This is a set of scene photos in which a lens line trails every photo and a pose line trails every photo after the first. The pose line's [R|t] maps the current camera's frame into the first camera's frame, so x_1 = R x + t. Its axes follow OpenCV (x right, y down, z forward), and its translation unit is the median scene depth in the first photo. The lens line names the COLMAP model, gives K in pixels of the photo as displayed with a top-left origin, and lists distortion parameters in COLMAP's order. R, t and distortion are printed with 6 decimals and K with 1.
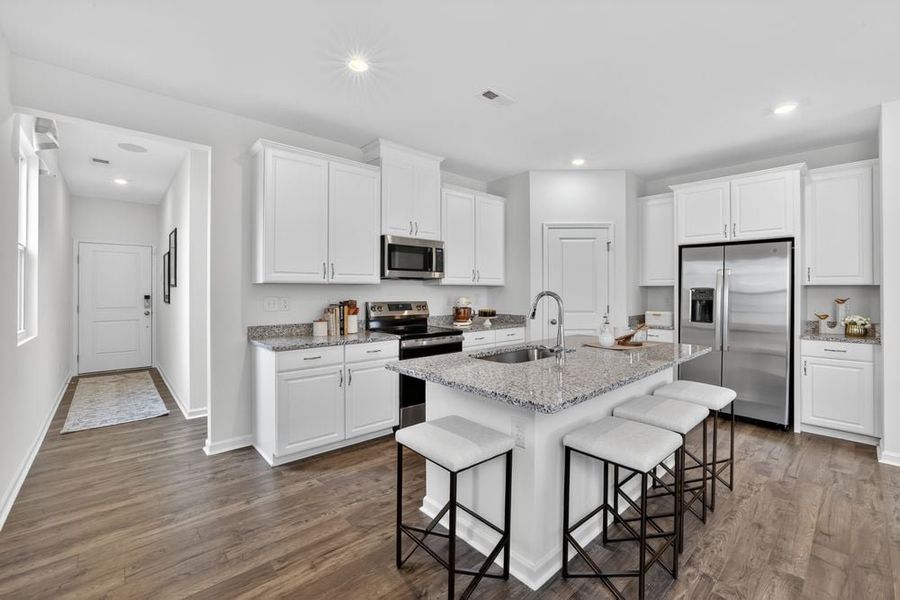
lens RADIAL K [[395.9, 0, 455.1], [0, 395.9, 292.3], [0, 0, 1]] dist [-0.046820, 0.019703]
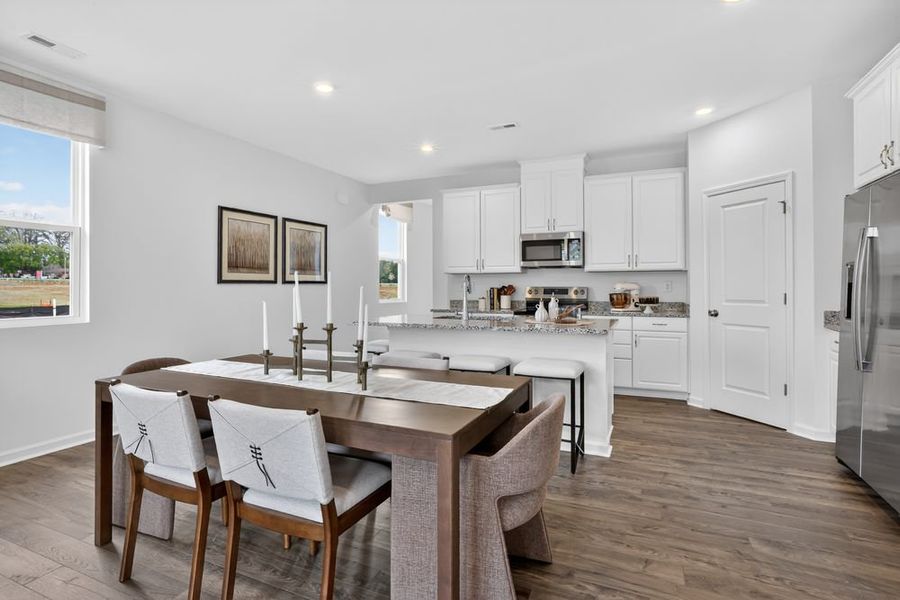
lens RADIAL K [[456.6, 0, 439.8], [0, 456.6, 286.7], [0, 0, 1]] dist [-0.001947, 0.000205]
pose [[0.390564, -0.002373, -0.920573, 0.983202], [0.001066, 0.999997, -0.002126, 0.026443], [0.920575, -0.000151, 0.390565, 0.146590]]
